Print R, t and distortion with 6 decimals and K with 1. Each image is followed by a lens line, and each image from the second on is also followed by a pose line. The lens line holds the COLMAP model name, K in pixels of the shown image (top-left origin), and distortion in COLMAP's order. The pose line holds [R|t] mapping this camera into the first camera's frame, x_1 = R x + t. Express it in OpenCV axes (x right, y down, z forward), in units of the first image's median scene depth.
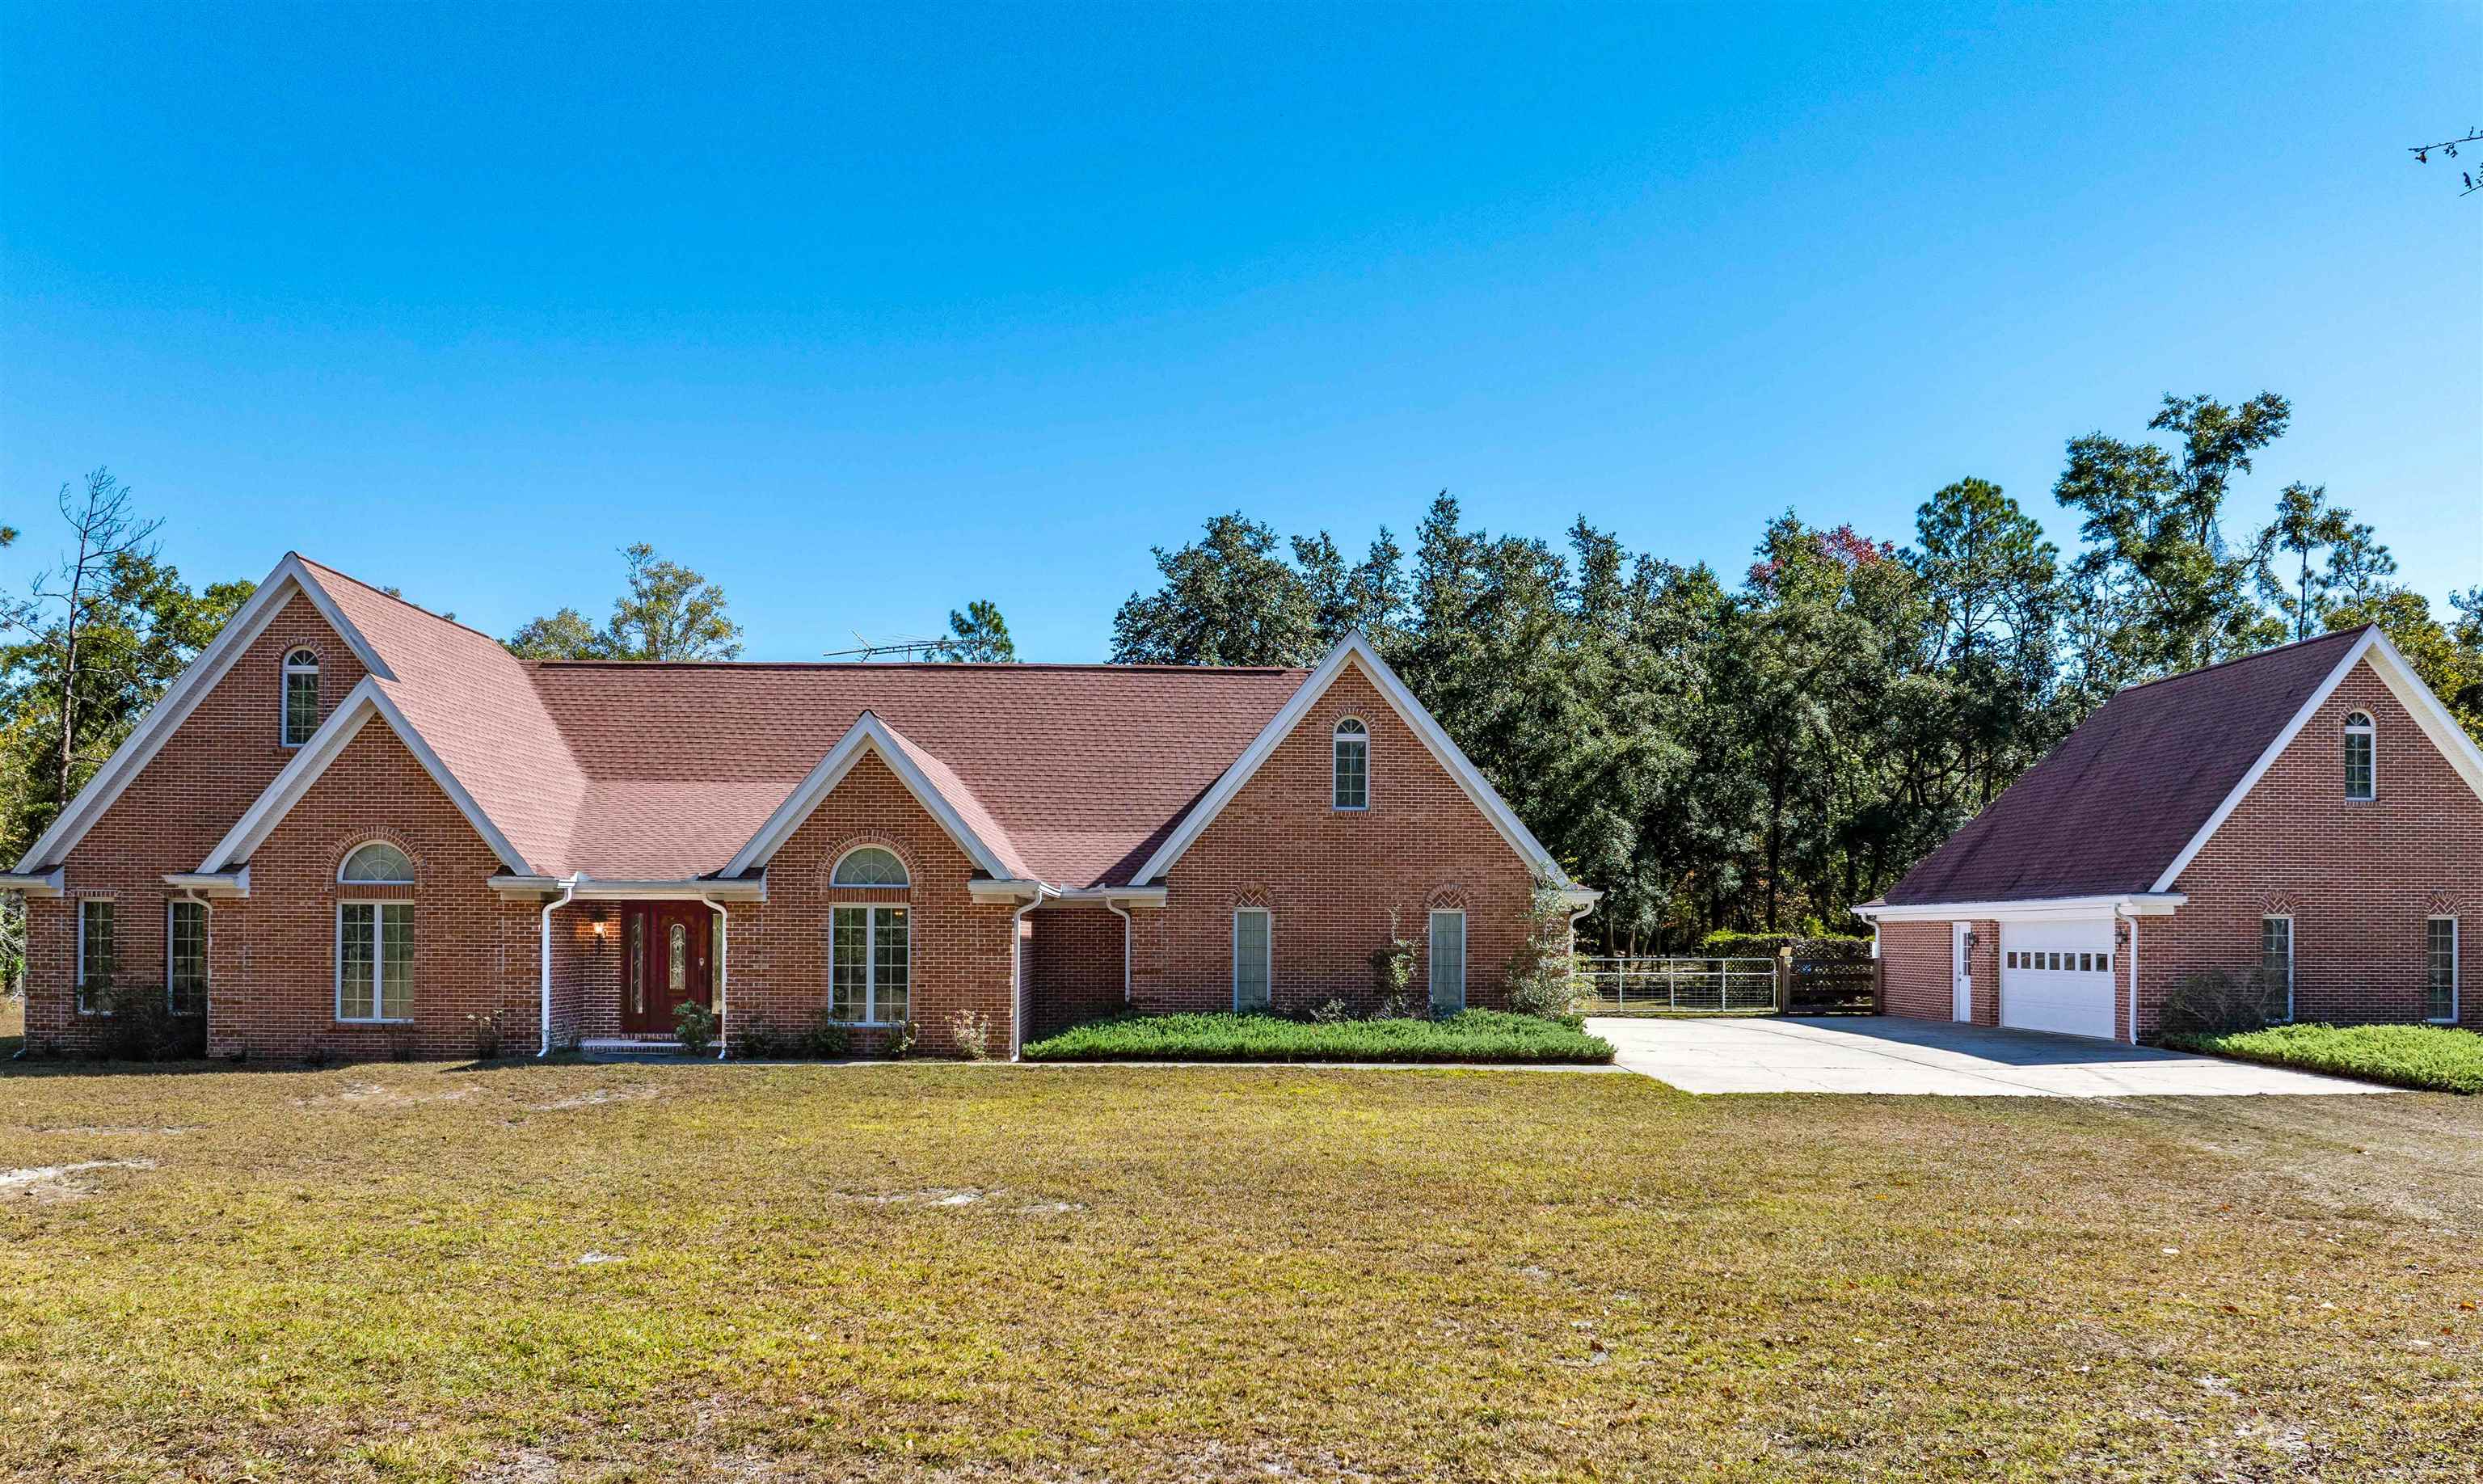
lens RADIAL K [[1767.3, 0, 1237.1], [0, 1767.3, 920.1], [0, 0, 1]] dist [-0.031693, -0.004371]
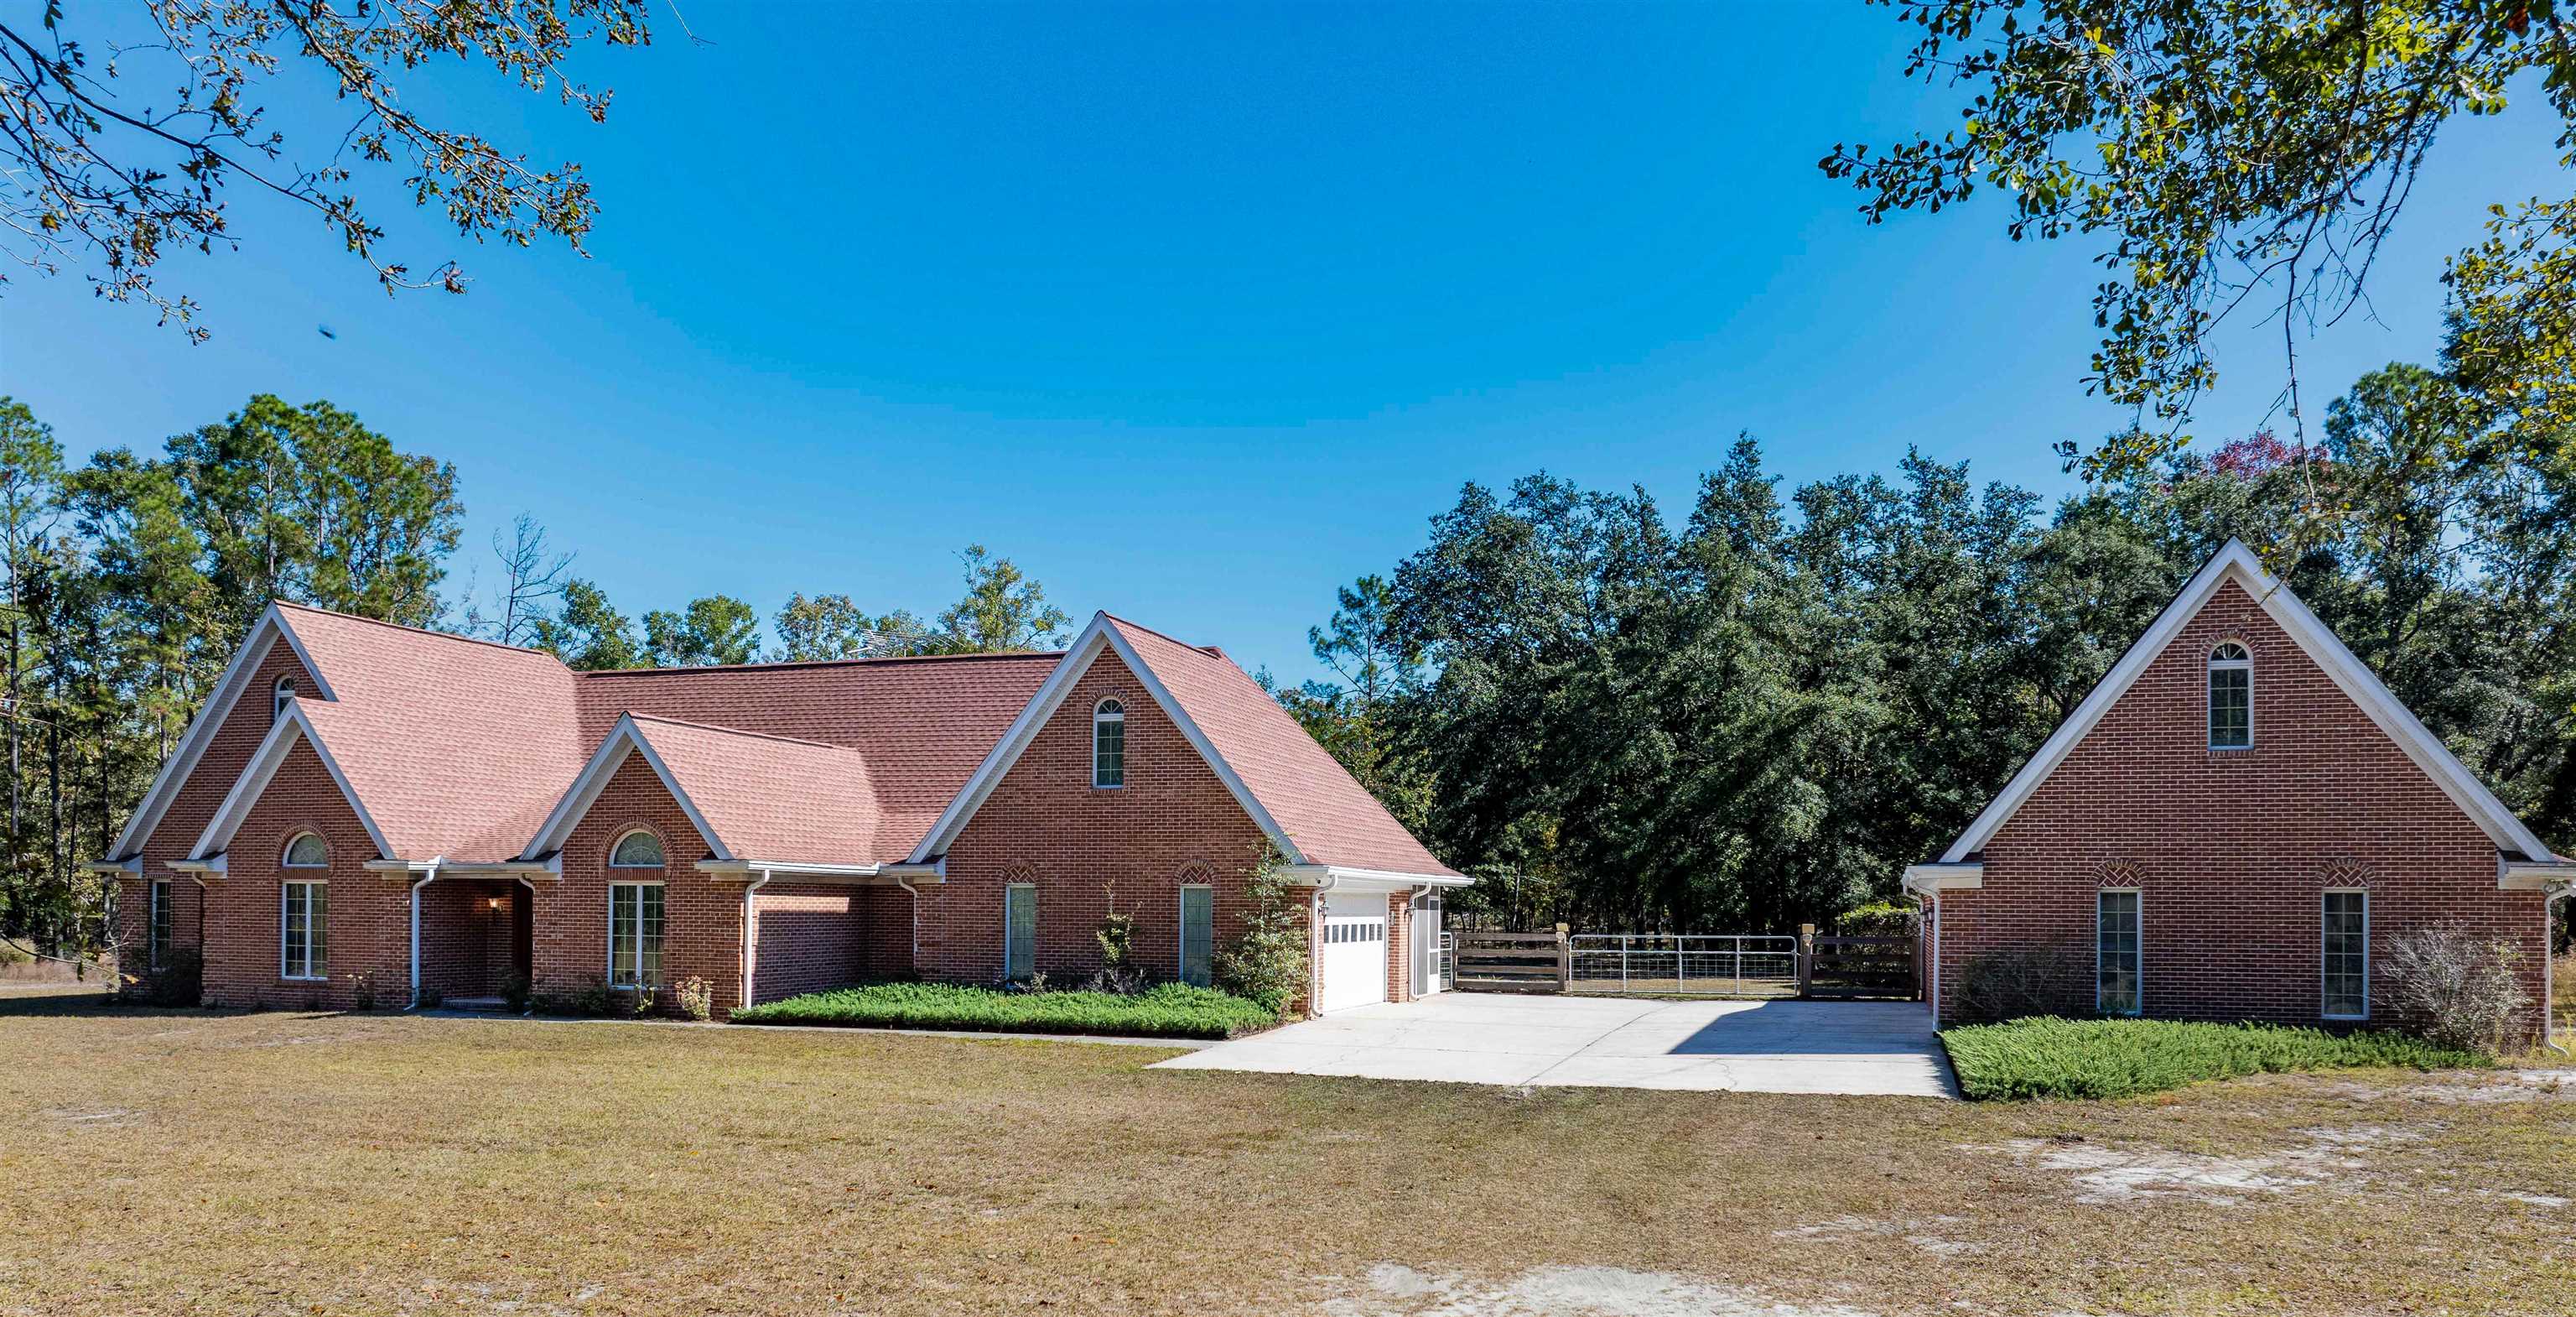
lens RADIAL K [[1827.5, 0, 1275.1], [0, 1827.5, 889.3], [0, 0, 1]] dist [-0.033644, -0.009328]
pose [[0.939970, -0.002233, -0.341249, 0.509210], [0.001444, 0.999996, -0.002566, -0.000571], [0.341254, 0.001920, 0.939969, 0.035224]]
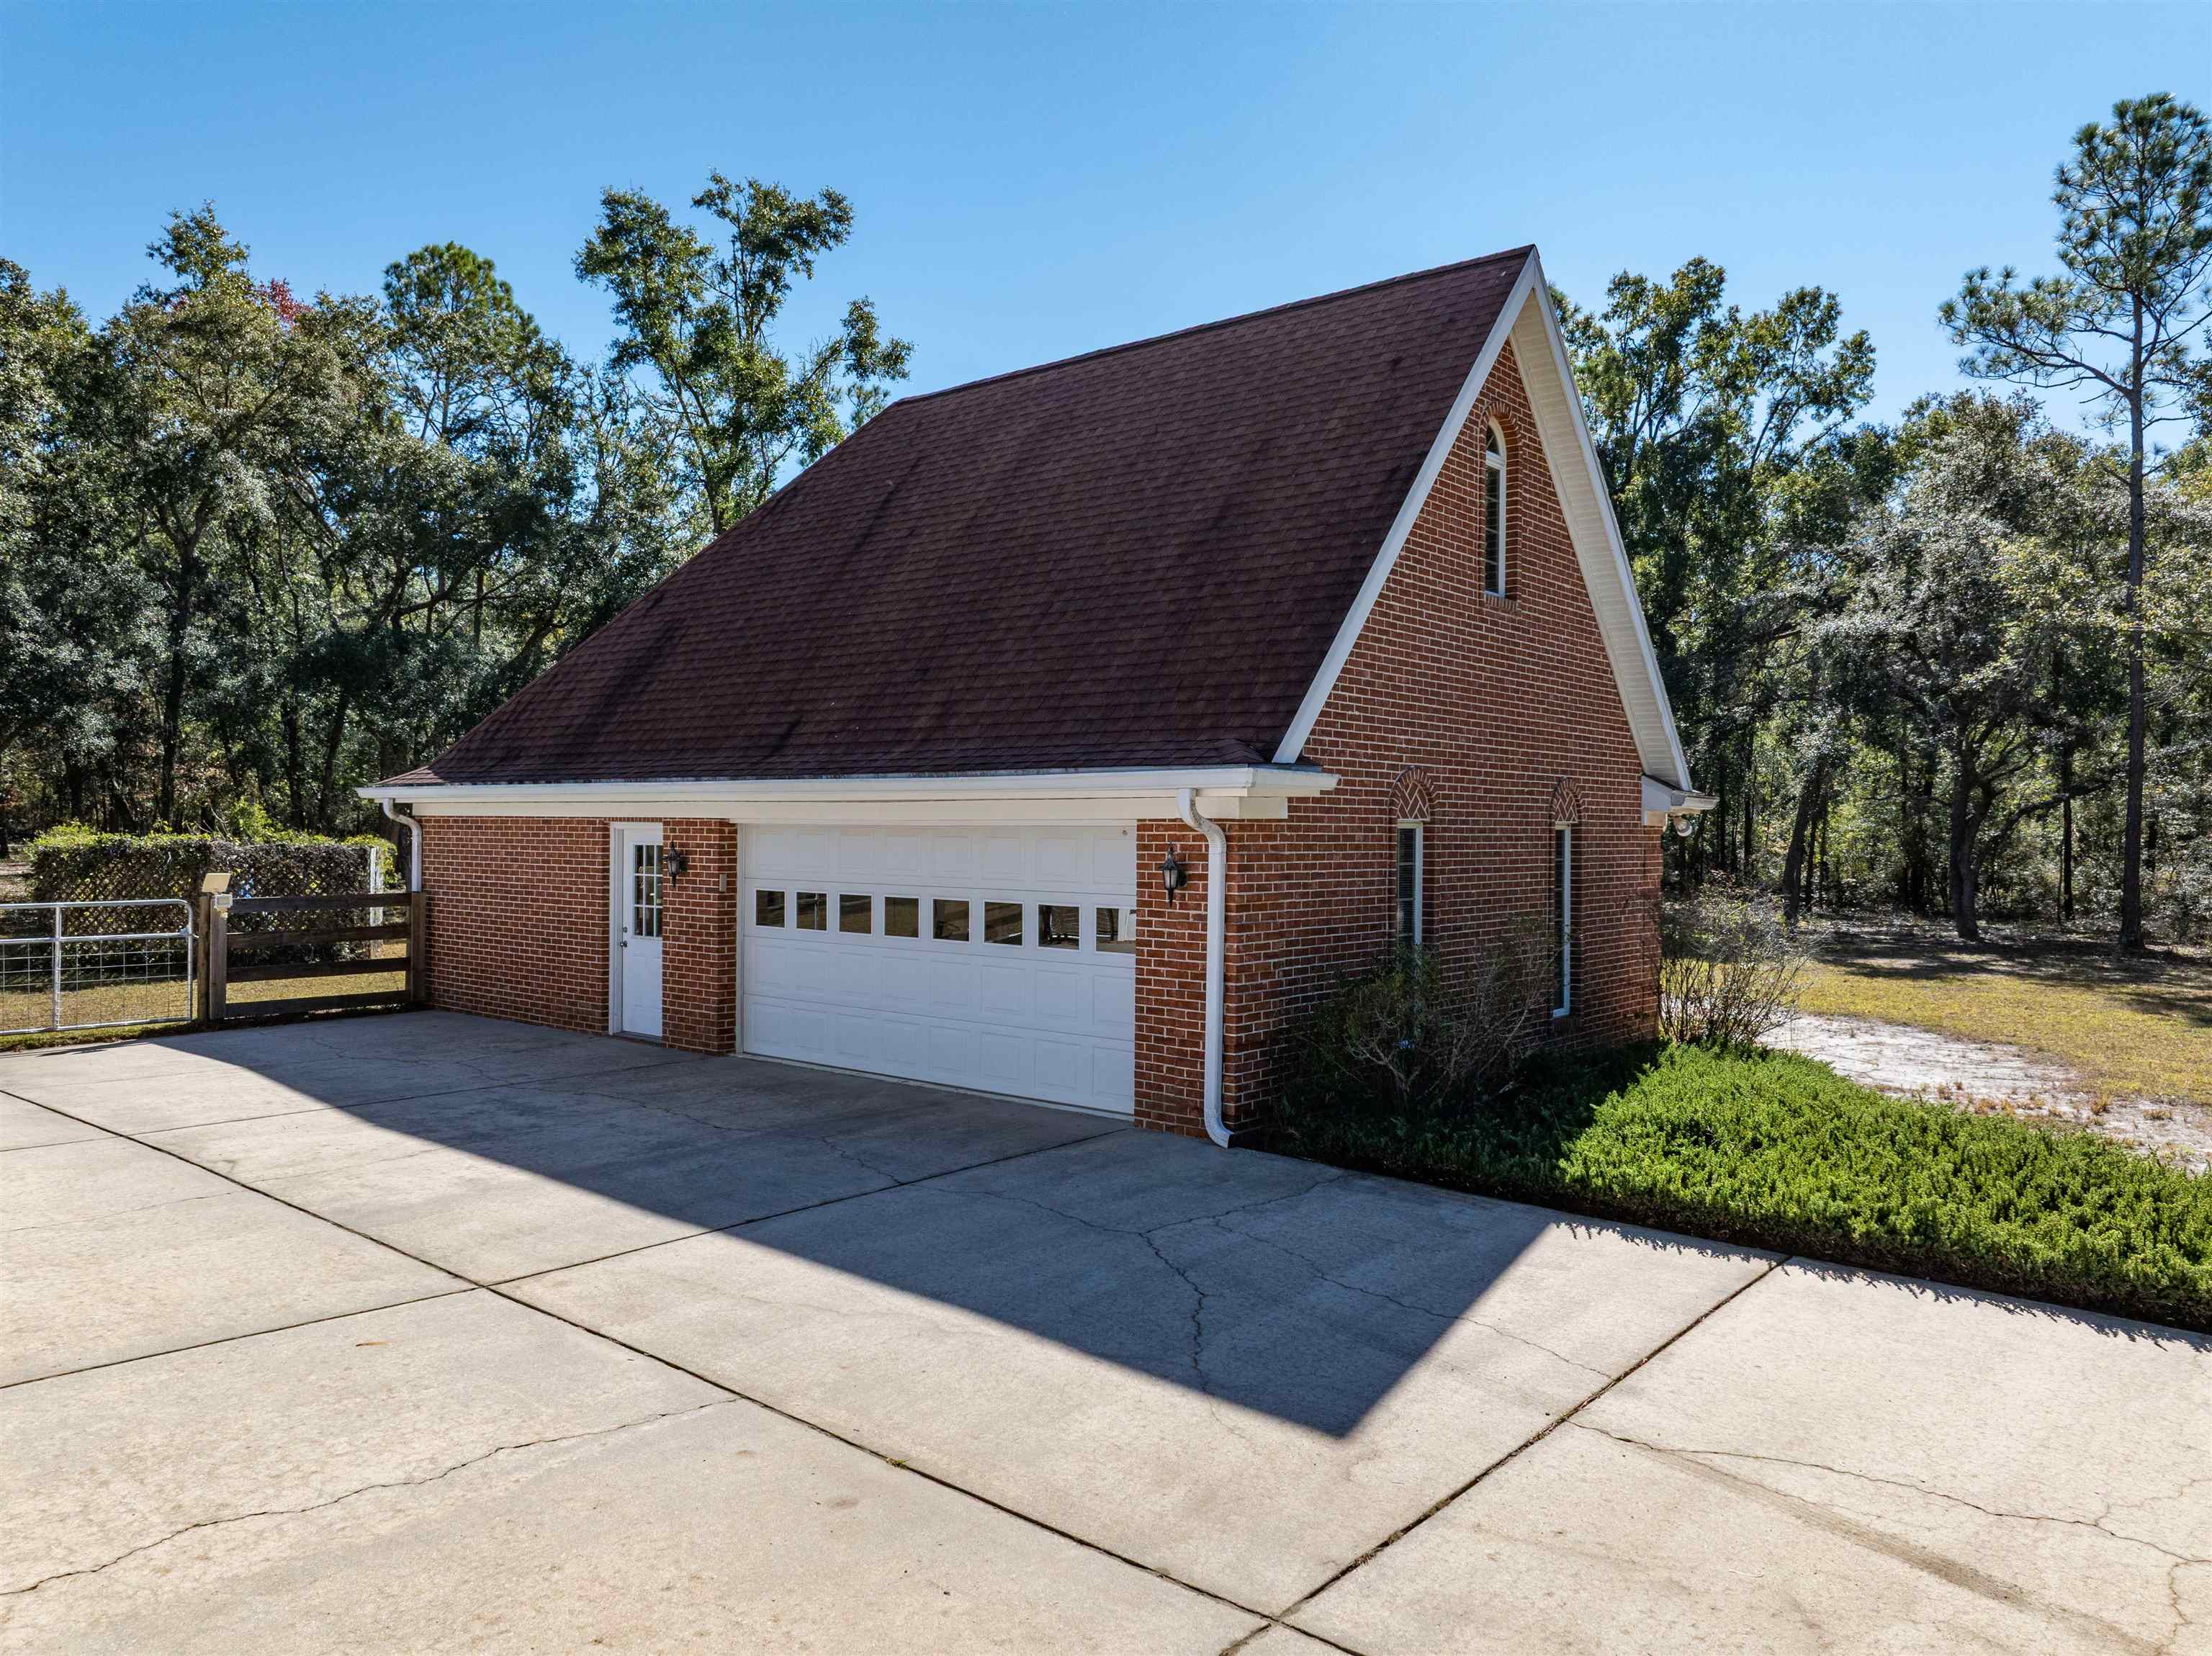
lens RADIAL K [[1564.6, 0, 1110.1], [0, 1564.6, 819.0], [0, 0, 1]] dist [-0.049913, 0.023583]
pose [[0.660383, 0.003644, 0.750920, 0.228191], [-0.012207, 0.999908, 0.005882, -0.004471], [-0.750829, -0.013051, 0.660367, 0.780014]]
